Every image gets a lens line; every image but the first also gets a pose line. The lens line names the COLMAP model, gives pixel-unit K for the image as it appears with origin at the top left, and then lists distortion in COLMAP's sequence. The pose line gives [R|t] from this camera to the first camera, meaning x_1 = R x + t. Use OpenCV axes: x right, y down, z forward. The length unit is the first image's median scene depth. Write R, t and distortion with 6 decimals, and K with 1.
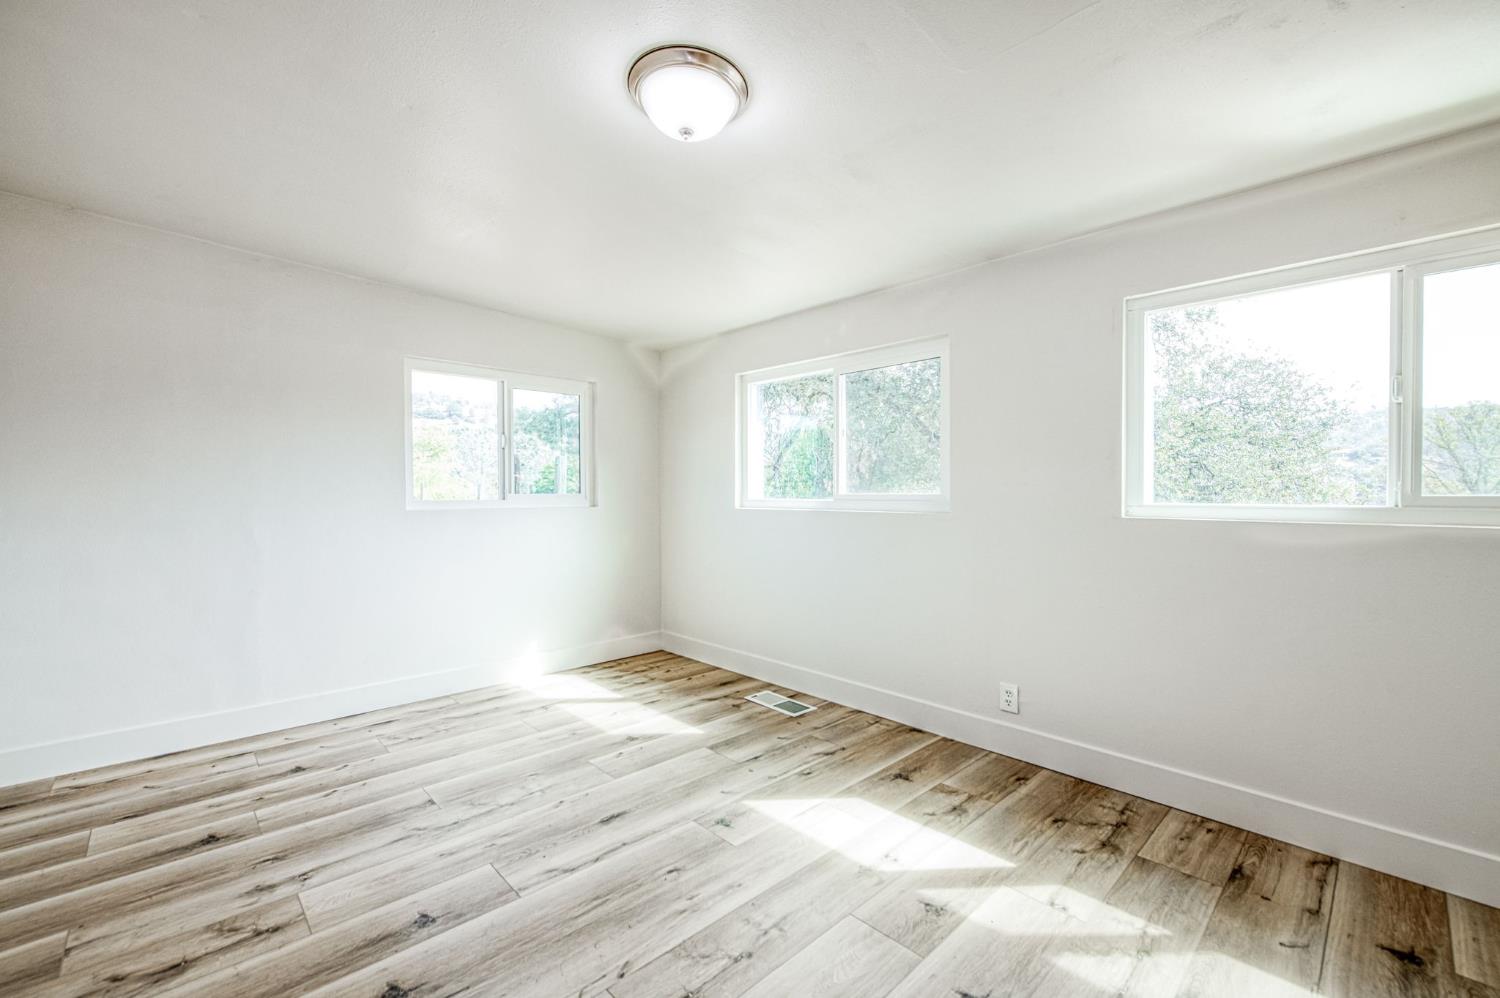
lens RADIAL K [[622.3, 0, 739.4], [0, 622.3, 501.5], [0, 0, 1]] dist [0.003728, 0.000005]
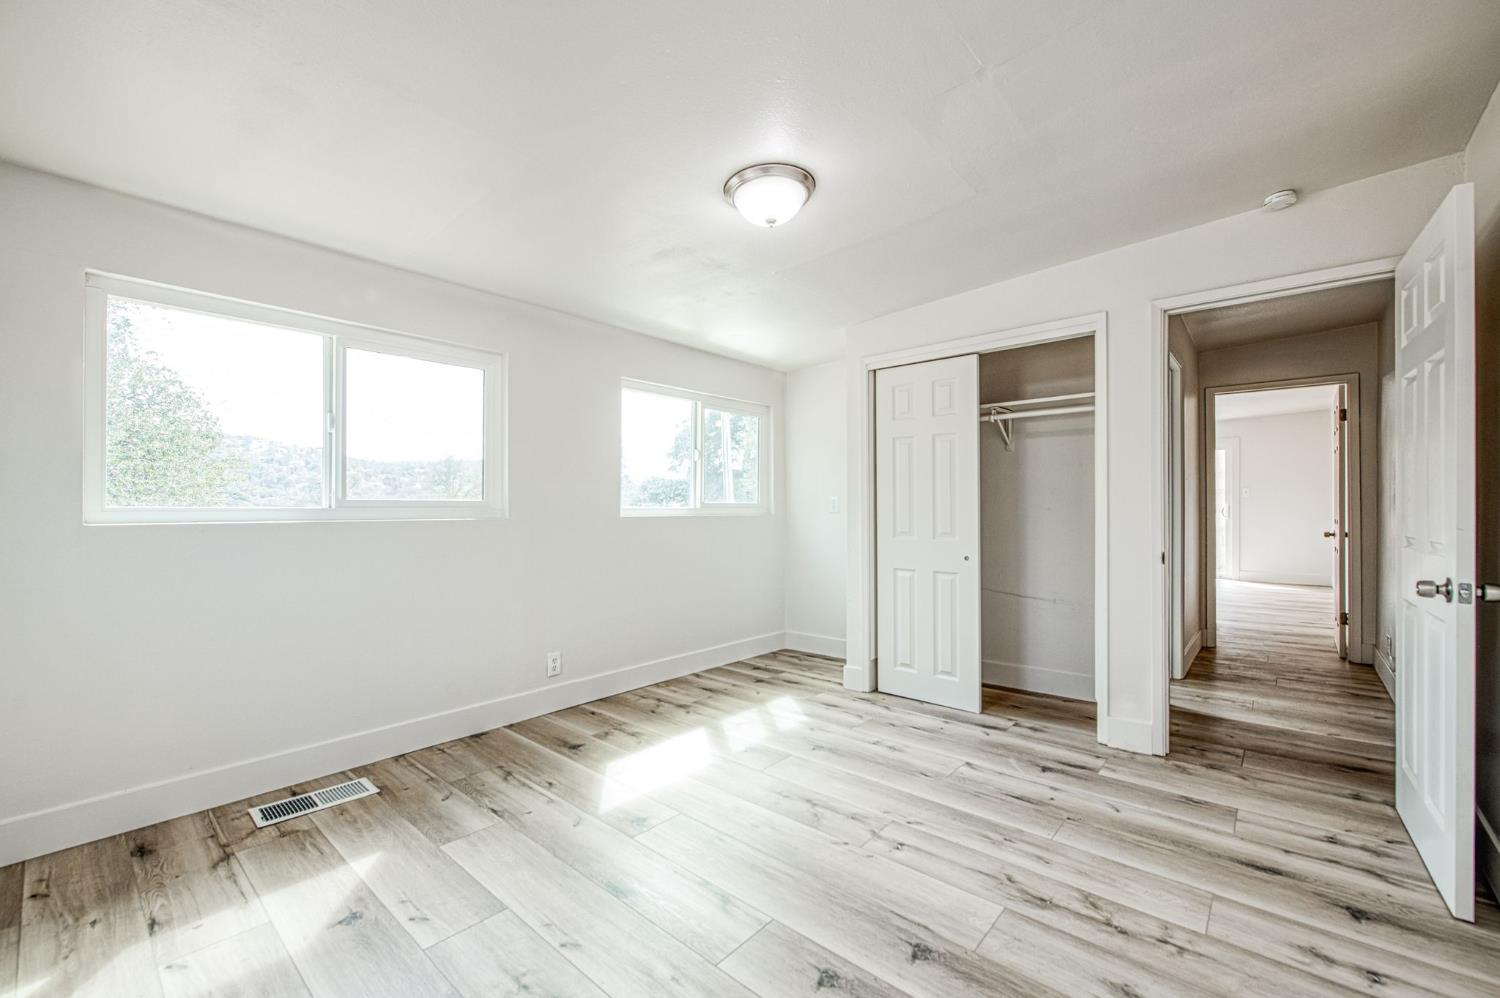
lens RADIAL K [[622.3, 0, 748.4], [0, 622.3, 501.9], [0, 0, 1]] dist [0.003728, 0.000005]
pose [[-0.098059, 0.004118, 0.995172, -0.913177], [0.012318, 0.999920, -0.002924, -0.002031], [-0.995104, 0.011972, -0.098102, 0.789543]]
